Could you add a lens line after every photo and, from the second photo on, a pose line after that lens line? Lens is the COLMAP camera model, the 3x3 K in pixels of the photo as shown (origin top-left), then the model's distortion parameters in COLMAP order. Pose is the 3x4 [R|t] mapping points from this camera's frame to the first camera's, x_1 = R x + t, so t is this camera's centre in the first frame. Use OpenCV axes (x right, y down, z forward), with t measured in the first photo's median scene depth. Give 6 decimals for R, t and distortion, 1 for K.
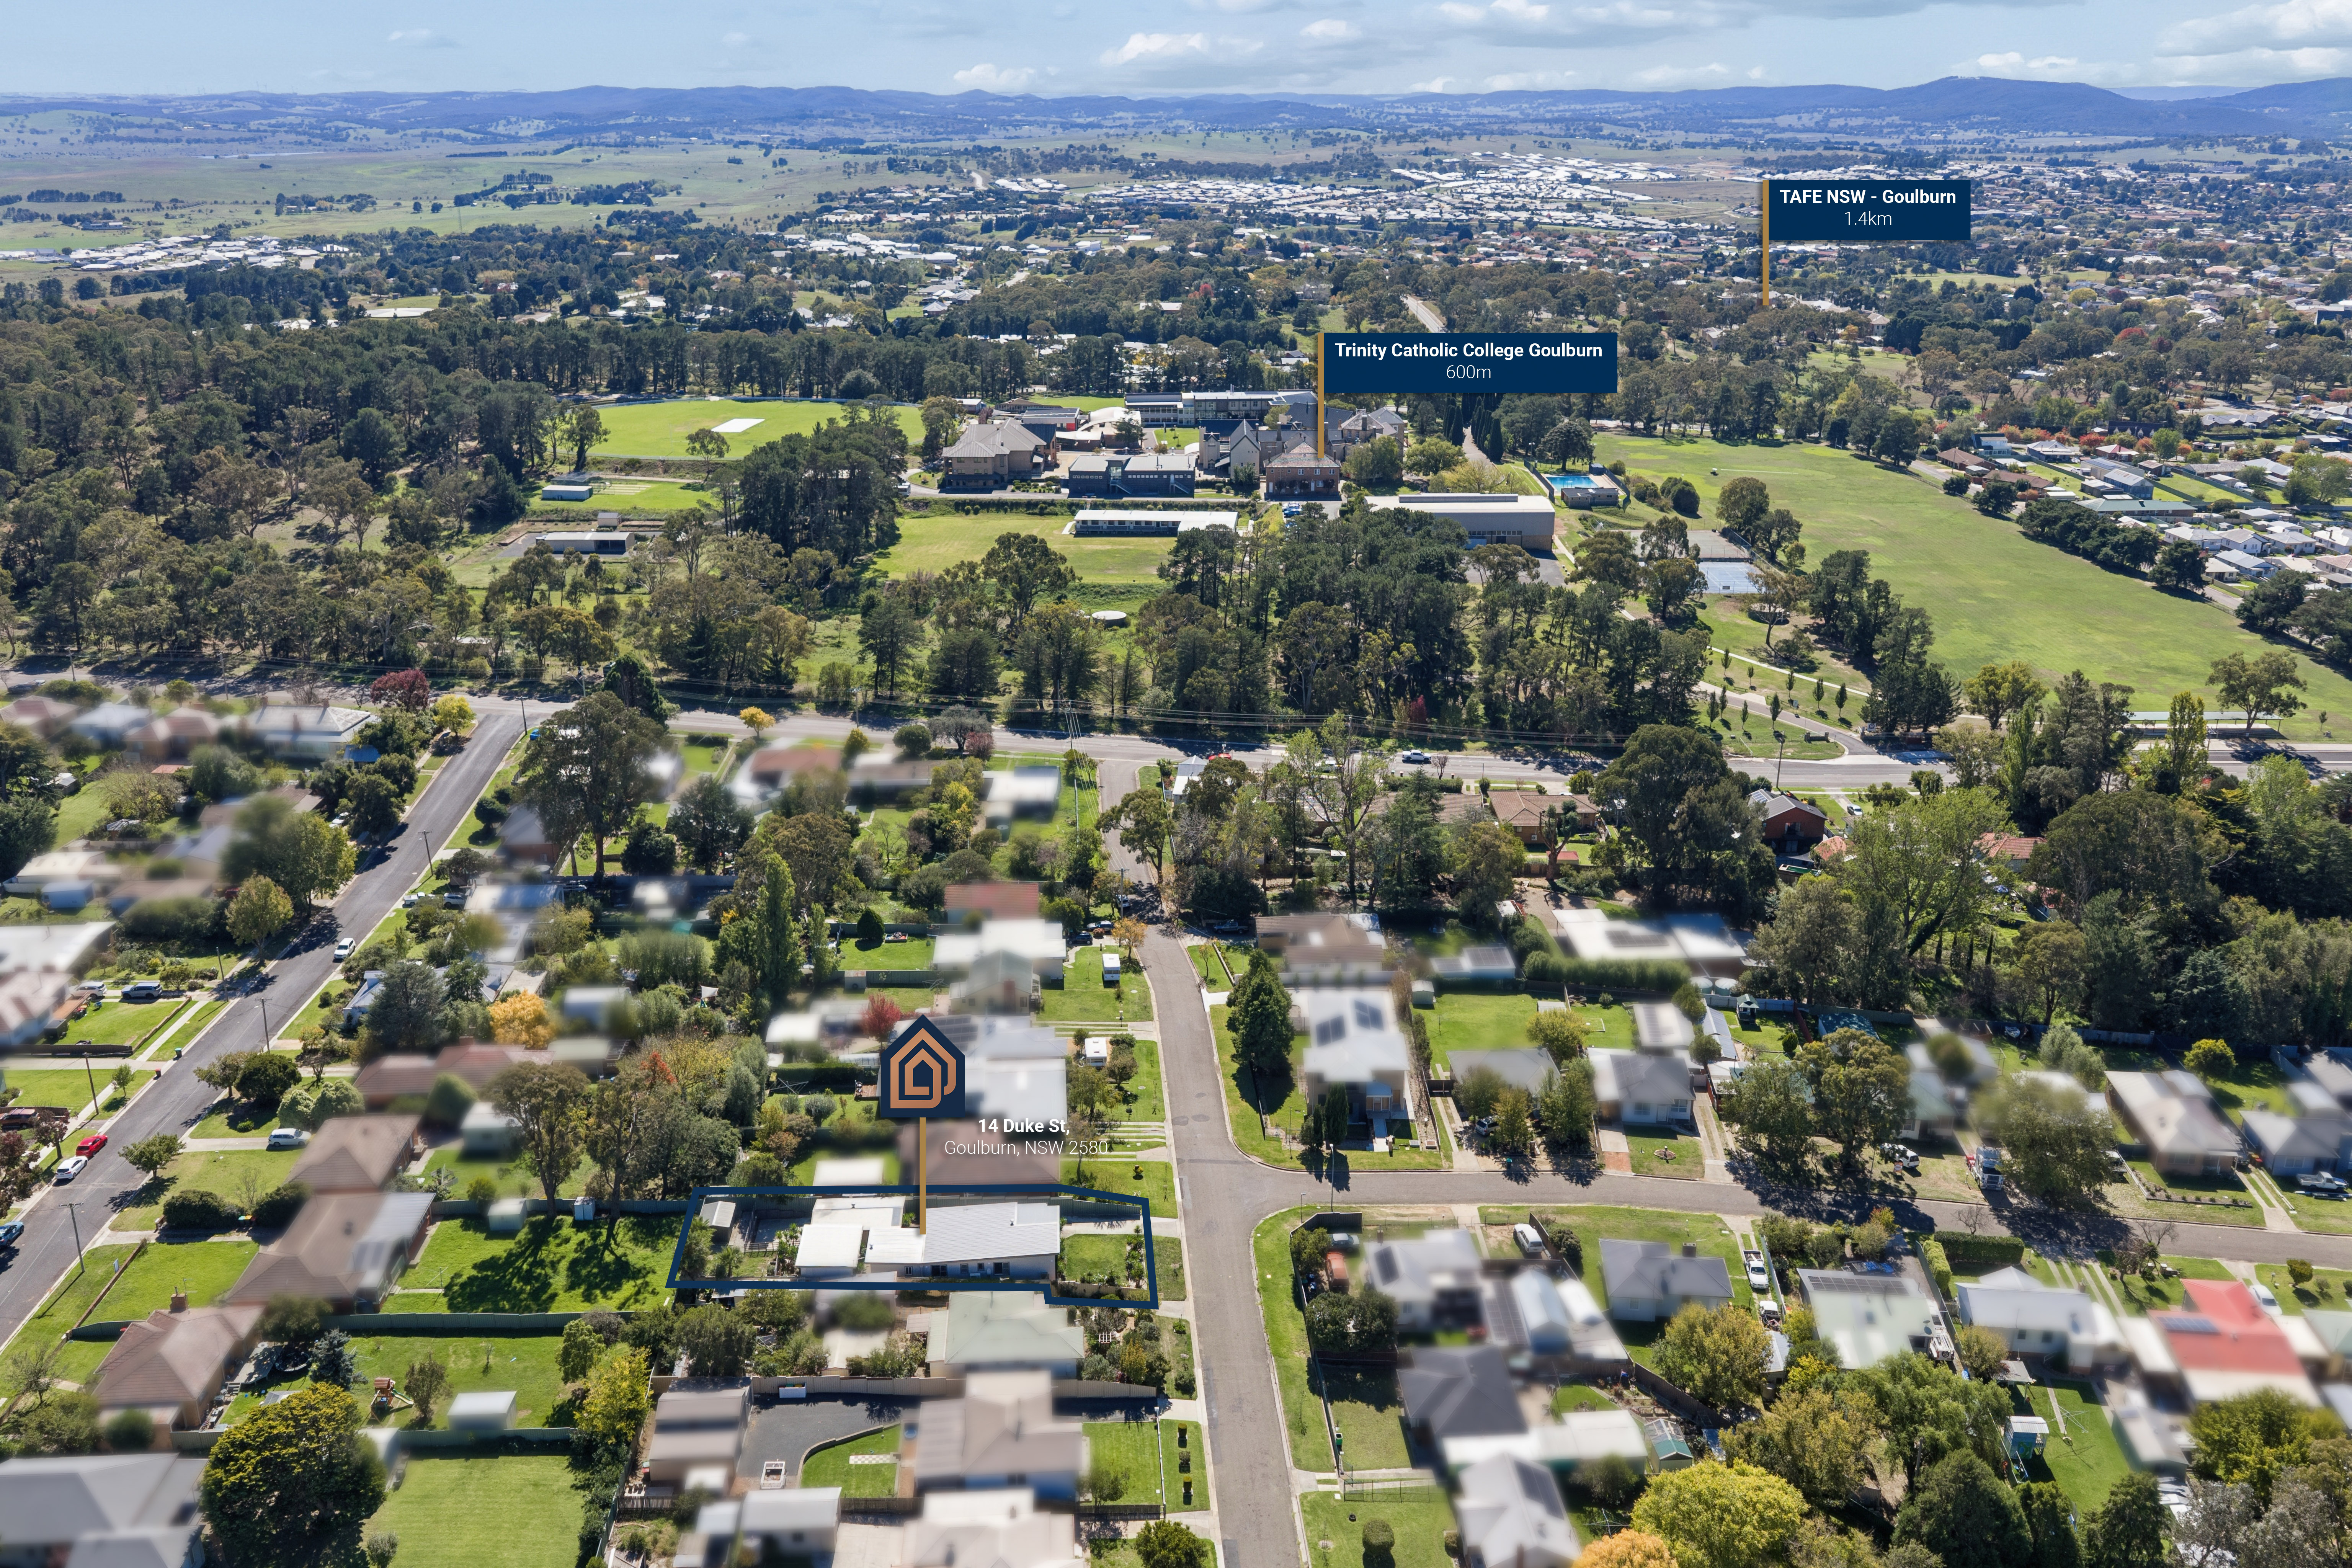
lens RADIAL K [[1934.2, 0, 1176.0], [0, 1934.2, 784.0], [0, 0, 1]] dist [0.005396, -0.005630]
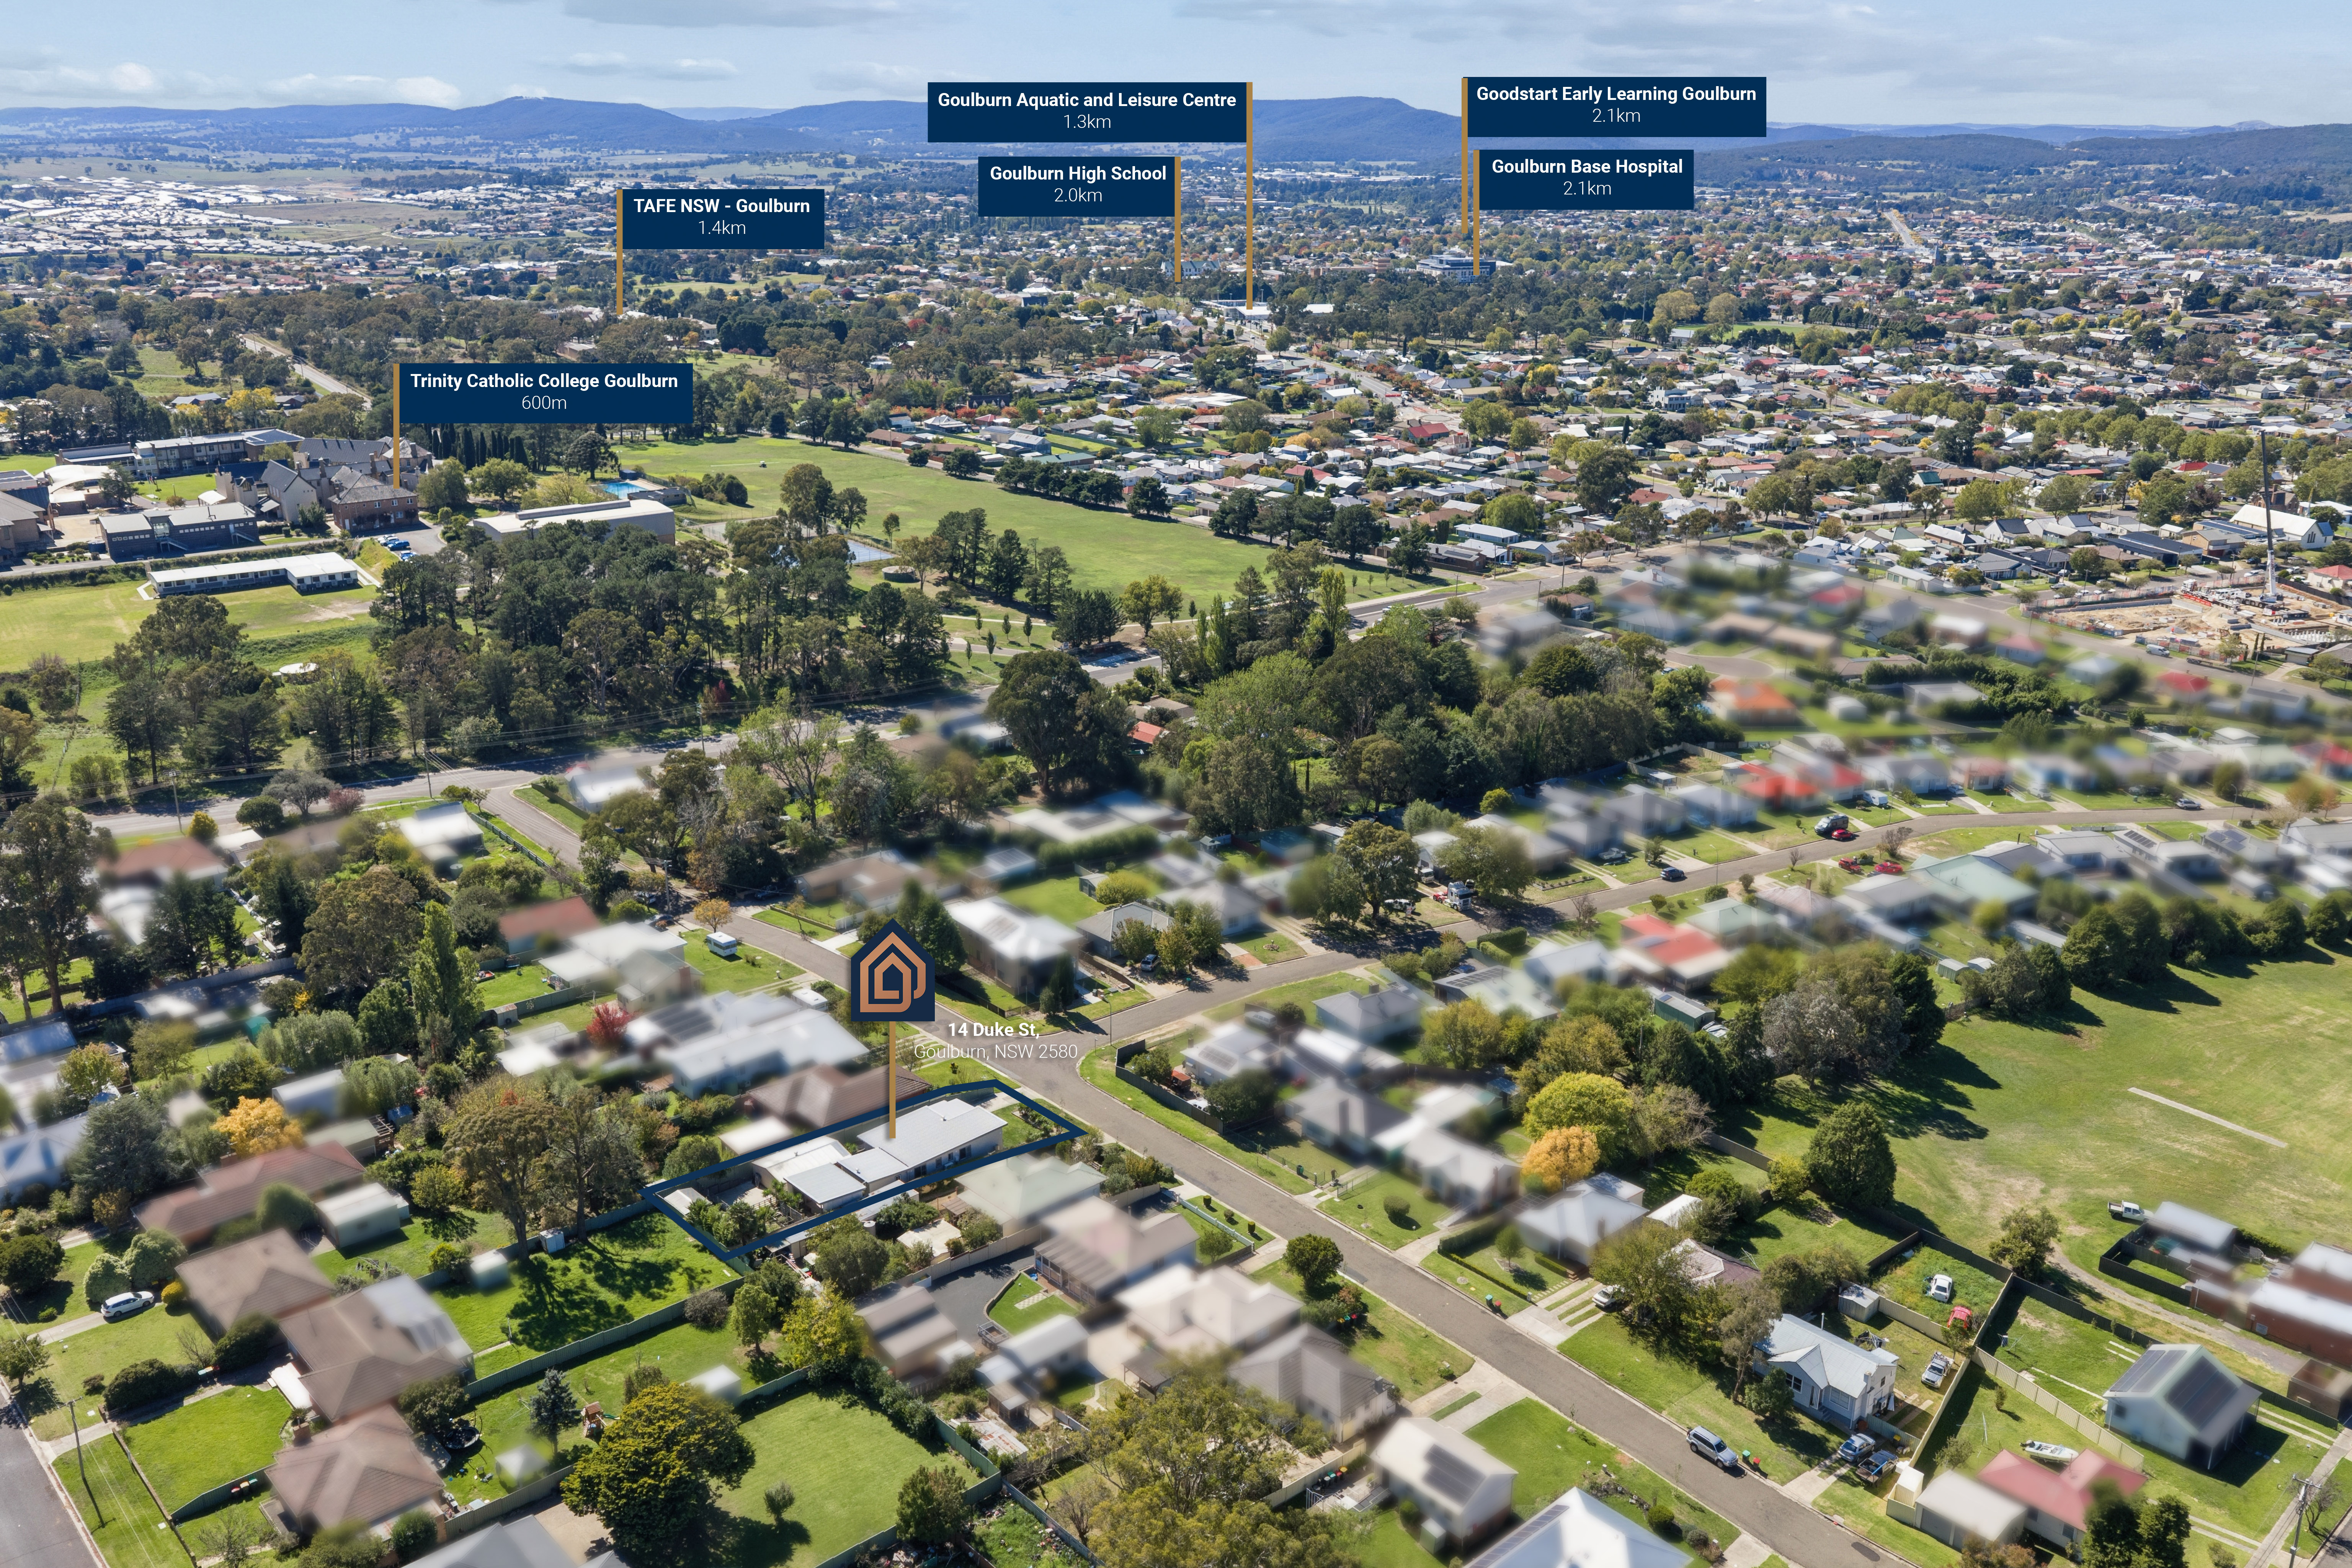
lens RADIAL K [[1911.3, 0, 1165.0], [0, 1911.3, 867.9], [0, 0, 1]] dist [0.005954, -0.011645]
pose [[0.784757, -0.222842, 0.578358, -0.509934], [0.203173, 0.974061, 0.099627, -0.000513], [-0.585557, 0.039324, 0.809677, 0.012589]]
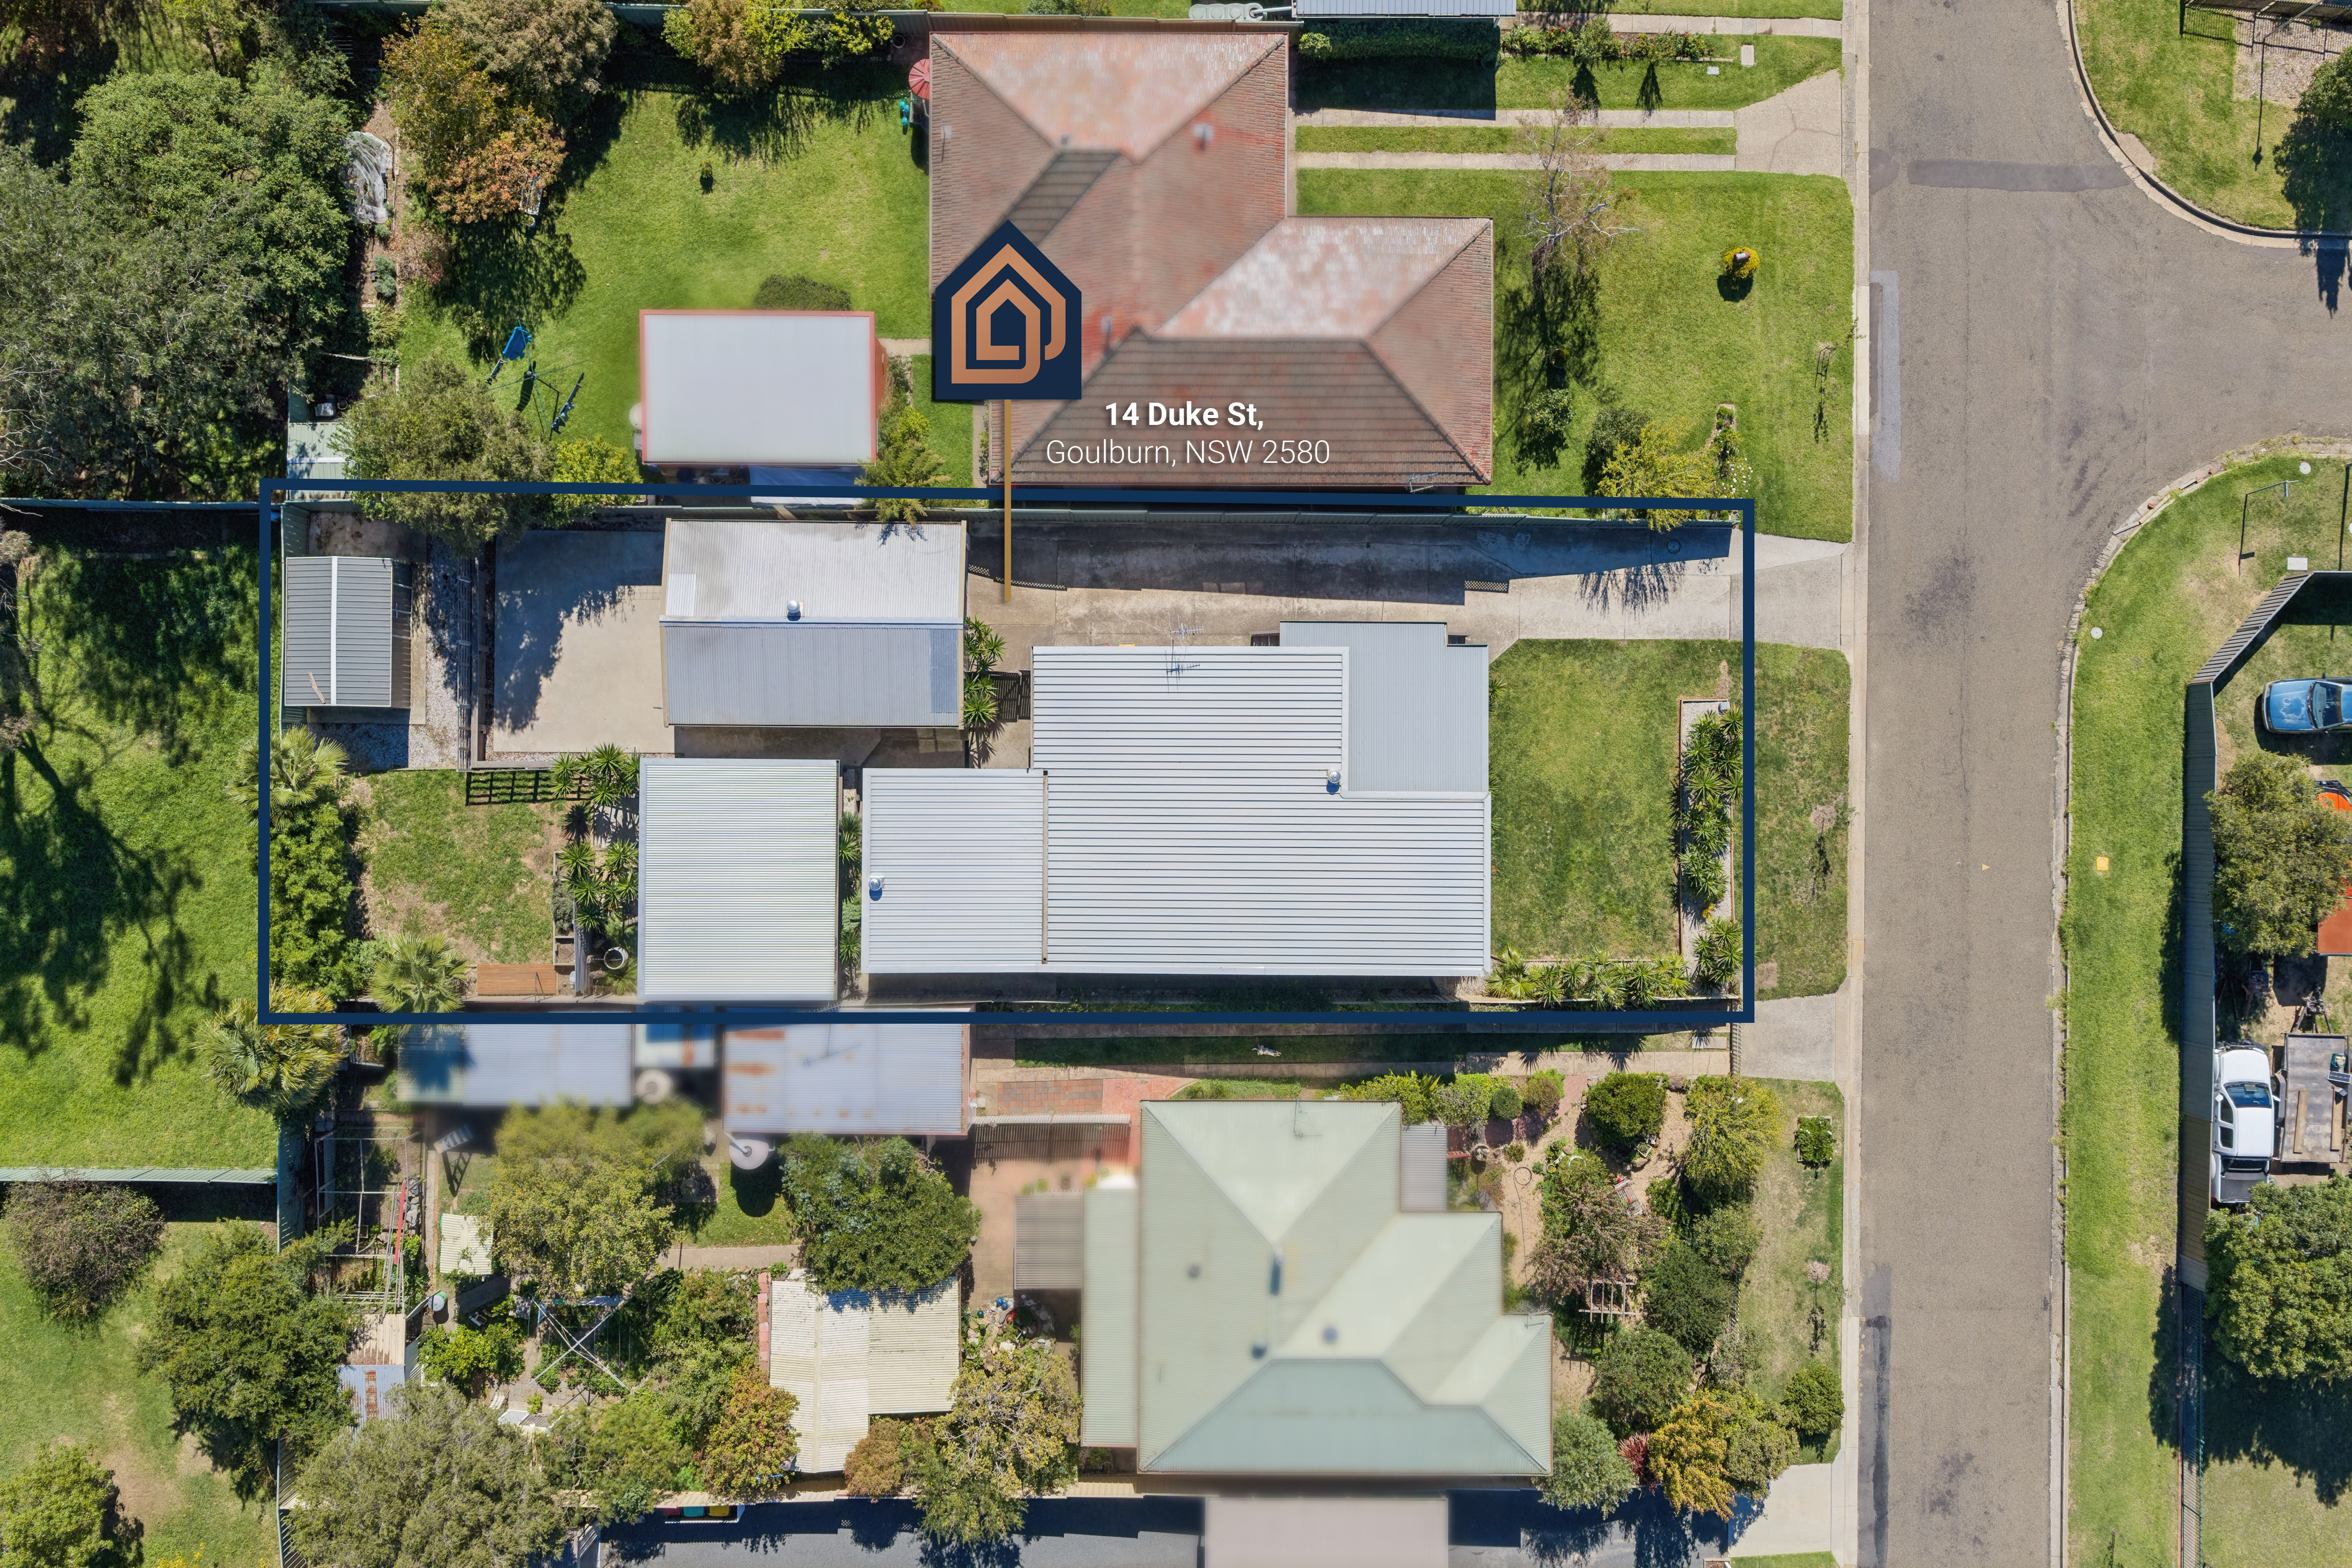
lens RADIAL K [[1903.7, 0, 1177.6], [0, 1903.7, 958.0], [0, 0, 1]] dist [0.009830, -0.011669]
pose [[0.997448, 0.071092, -0.006573, -0.088984], [-0.016688, 0.321673, 0.946704, -0.034019], [0.069417, -0.944178, 0.322038, 0.749393]]
